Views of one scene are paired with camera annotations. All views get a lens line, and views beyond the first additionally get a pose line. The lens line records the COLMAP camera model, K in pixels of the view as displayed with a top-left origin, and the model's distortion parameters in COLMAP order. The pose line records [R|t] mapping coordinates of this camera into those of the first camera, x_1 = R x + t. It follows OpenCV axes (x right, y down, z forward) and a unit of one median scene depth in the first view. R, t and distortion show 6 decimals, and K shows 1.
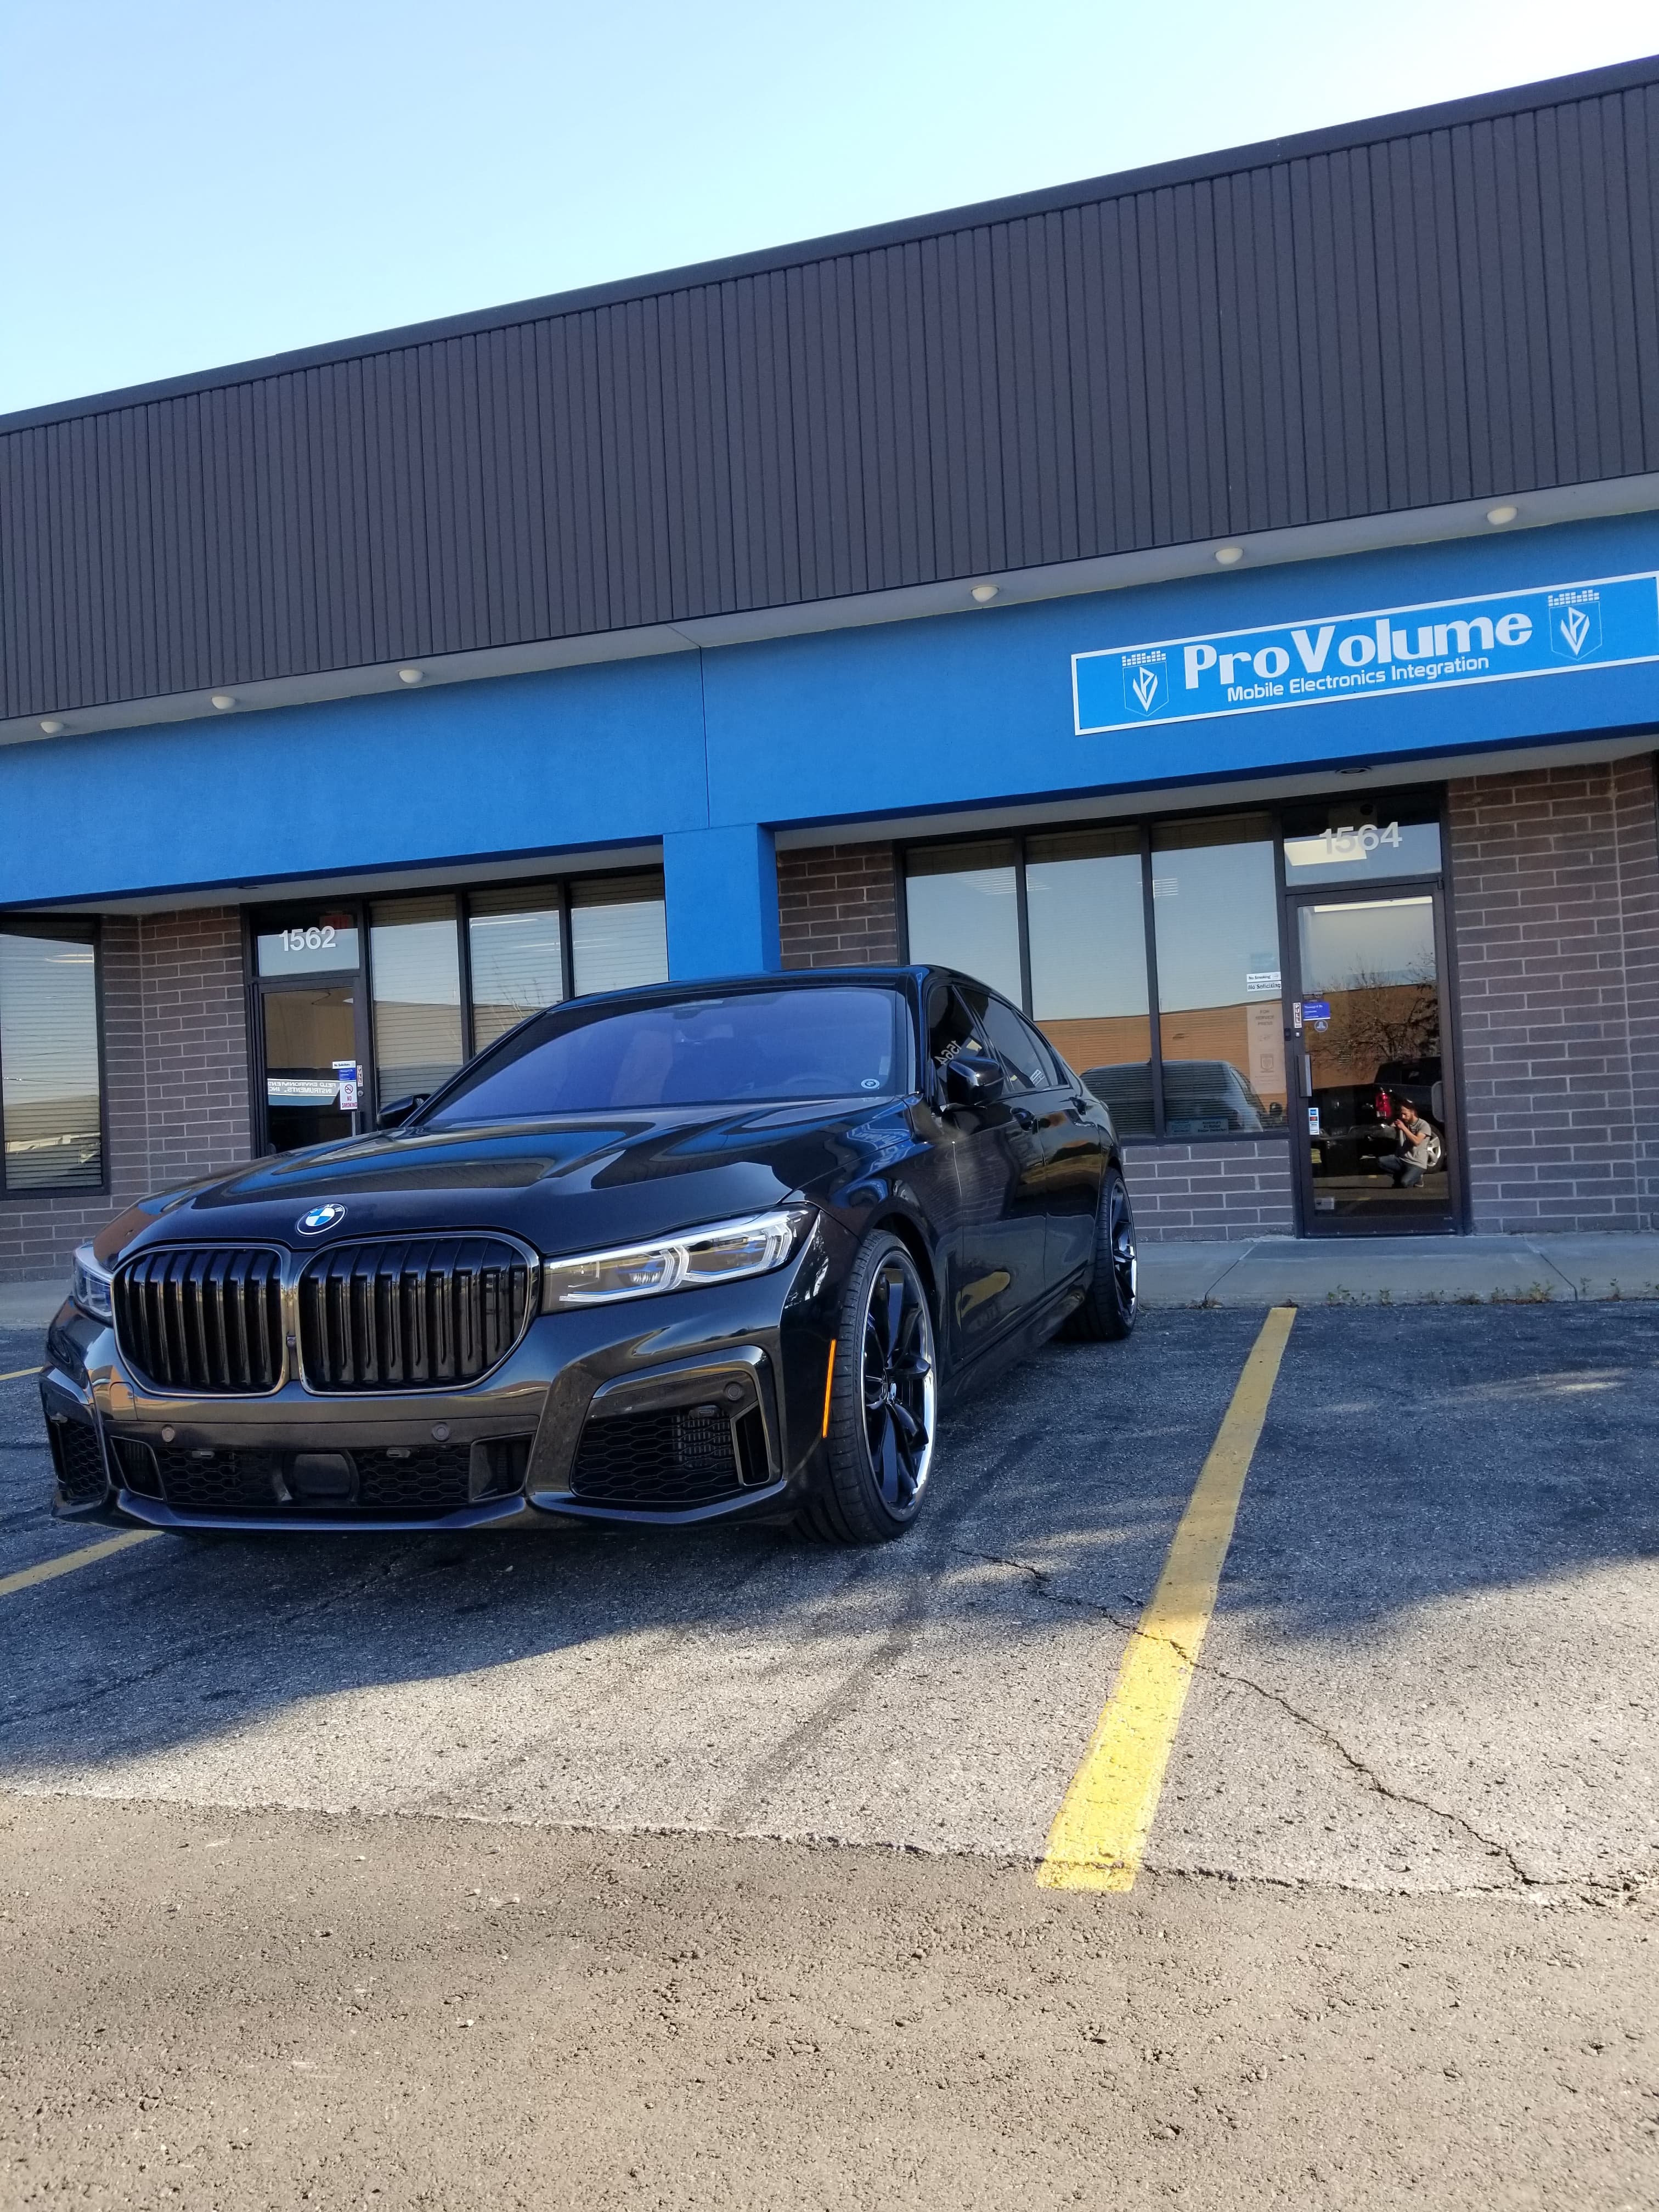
lens RADIAL K [[1671.0, 0, 829.5], [0, 1671.0, 1106.0], [0, 0, 1]] dist [0.102723, -0.177260]
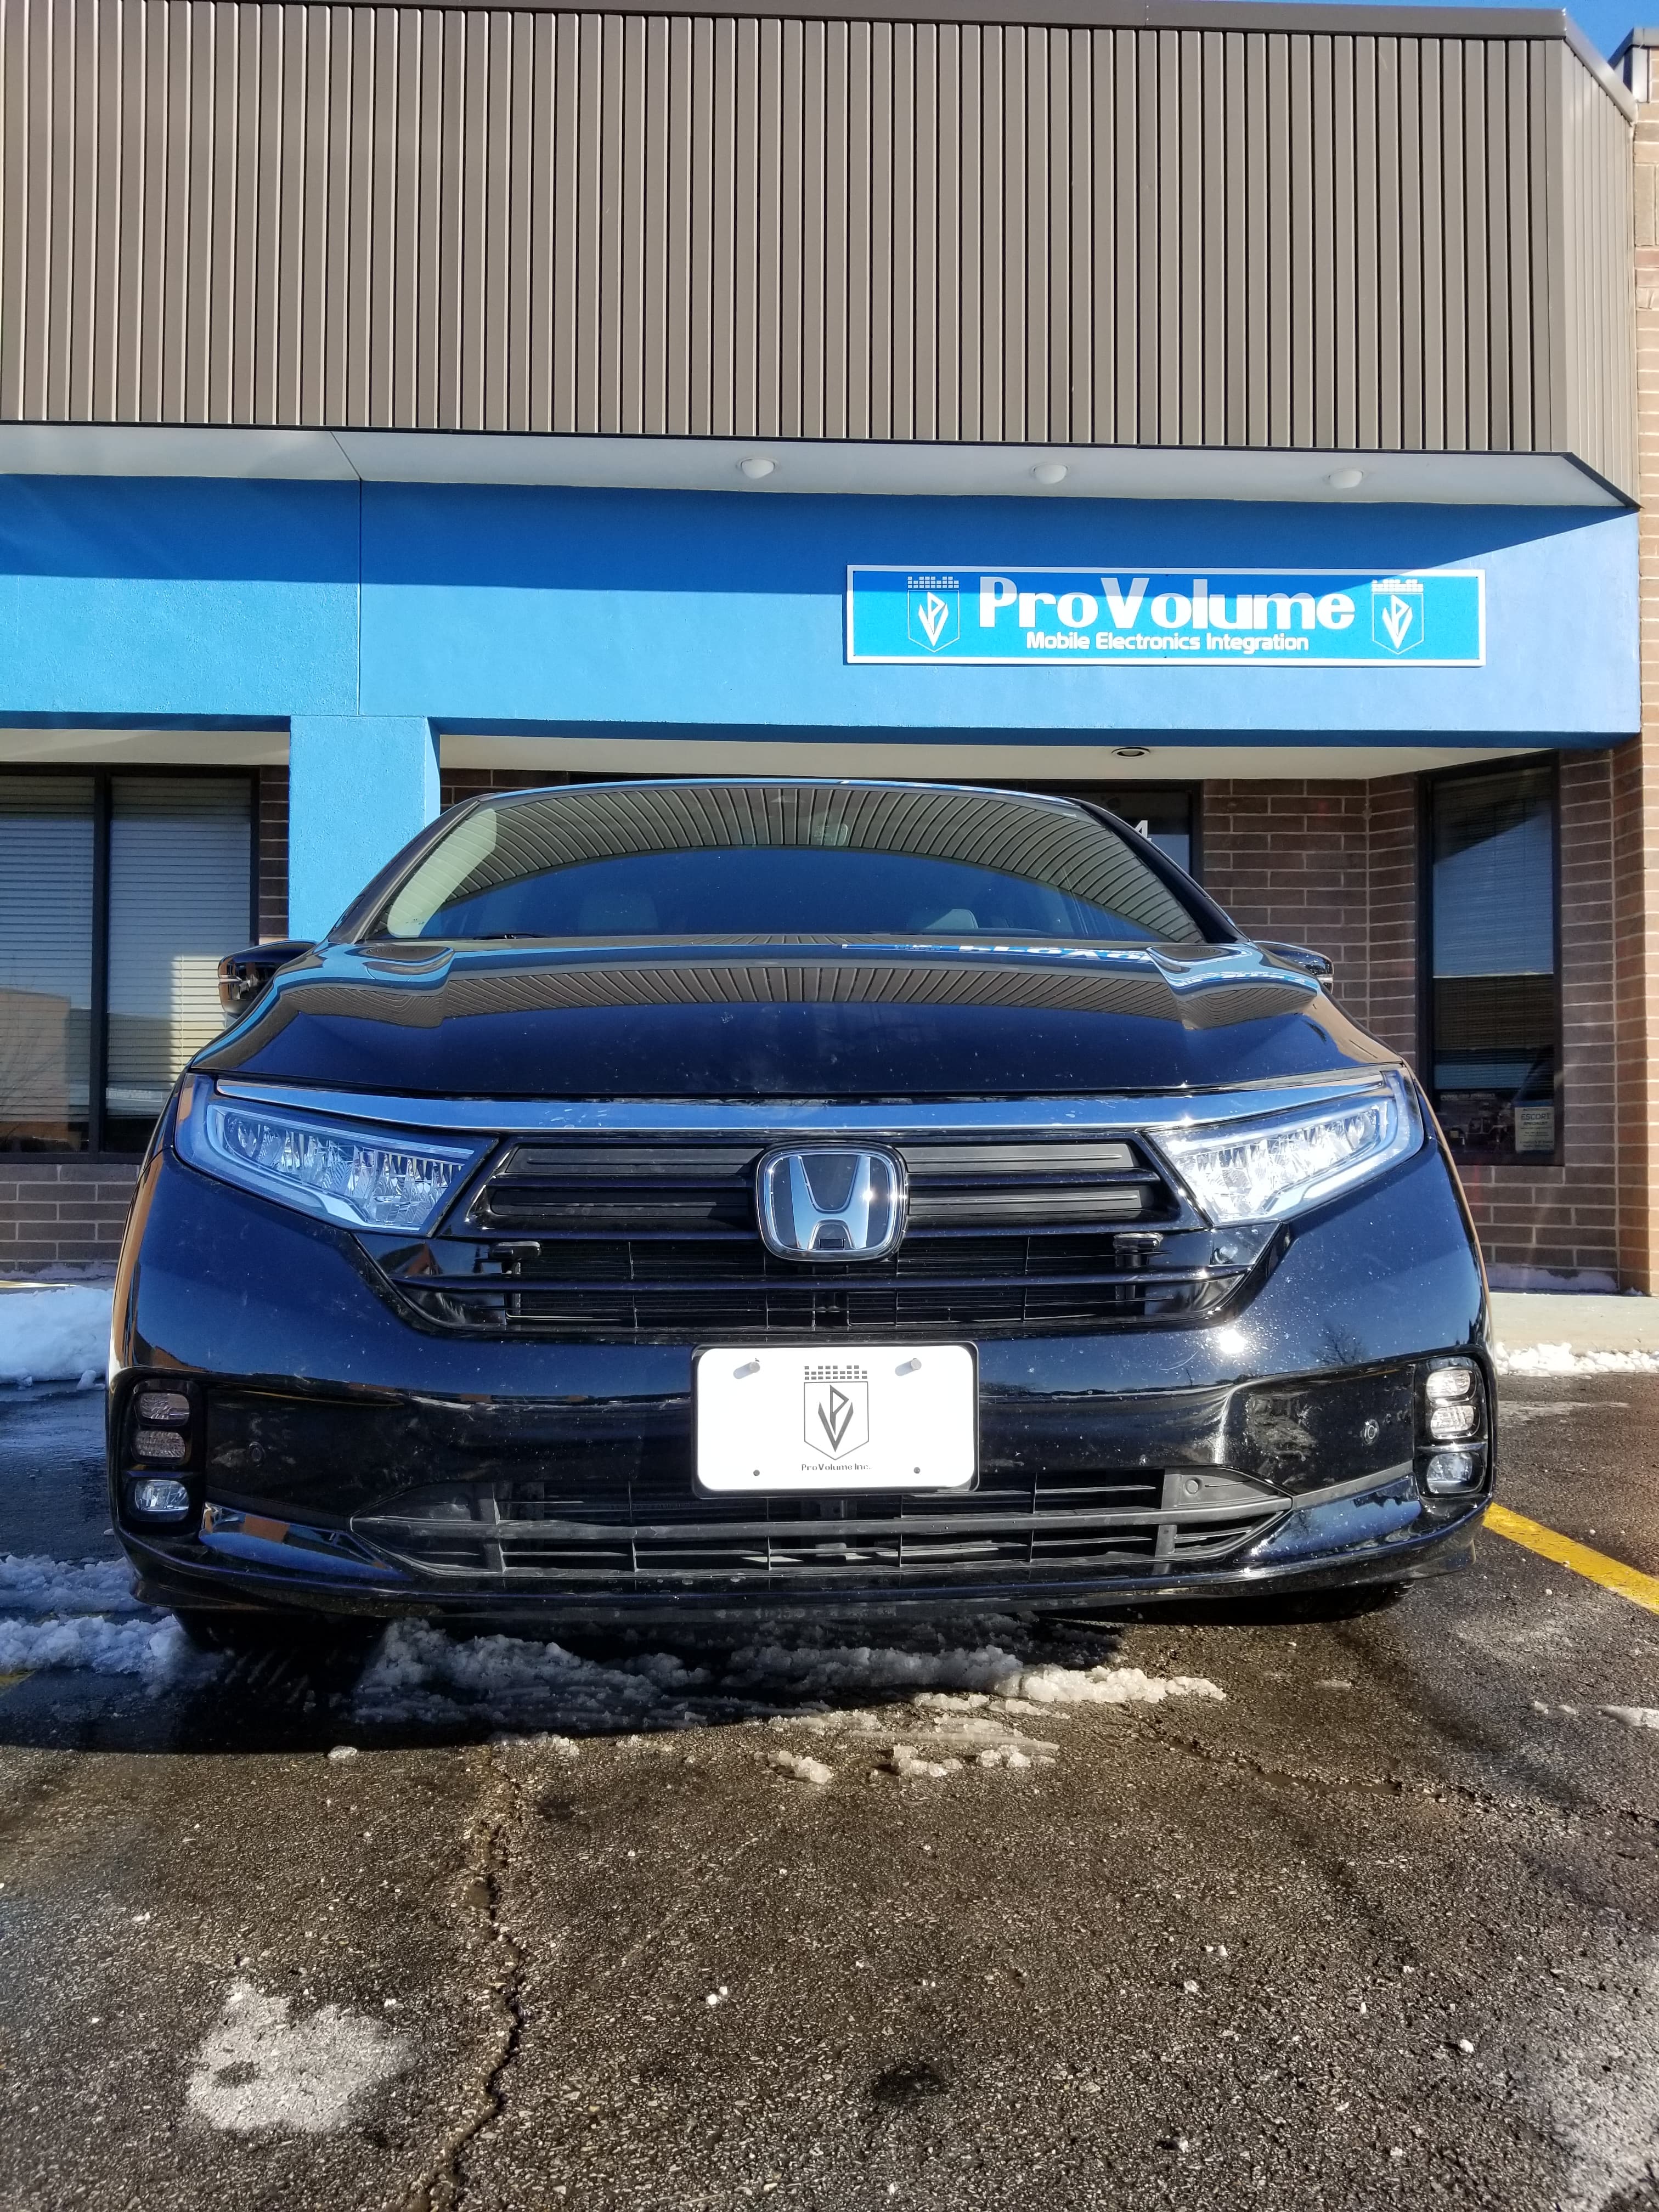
lens RADIAL K [[1671.0, 0, 829.5], [0, 1671.0, 1106.0], [0, 0, 1]] dist [0.102723, -0.177260]
pose [[0.939956, 0.064748, 0.335098, -0.131611], [-0.058293, 0.997870, -0.029297, 0.024337], [-0.336281, 0.008004, 0.941728, 0.230579]]
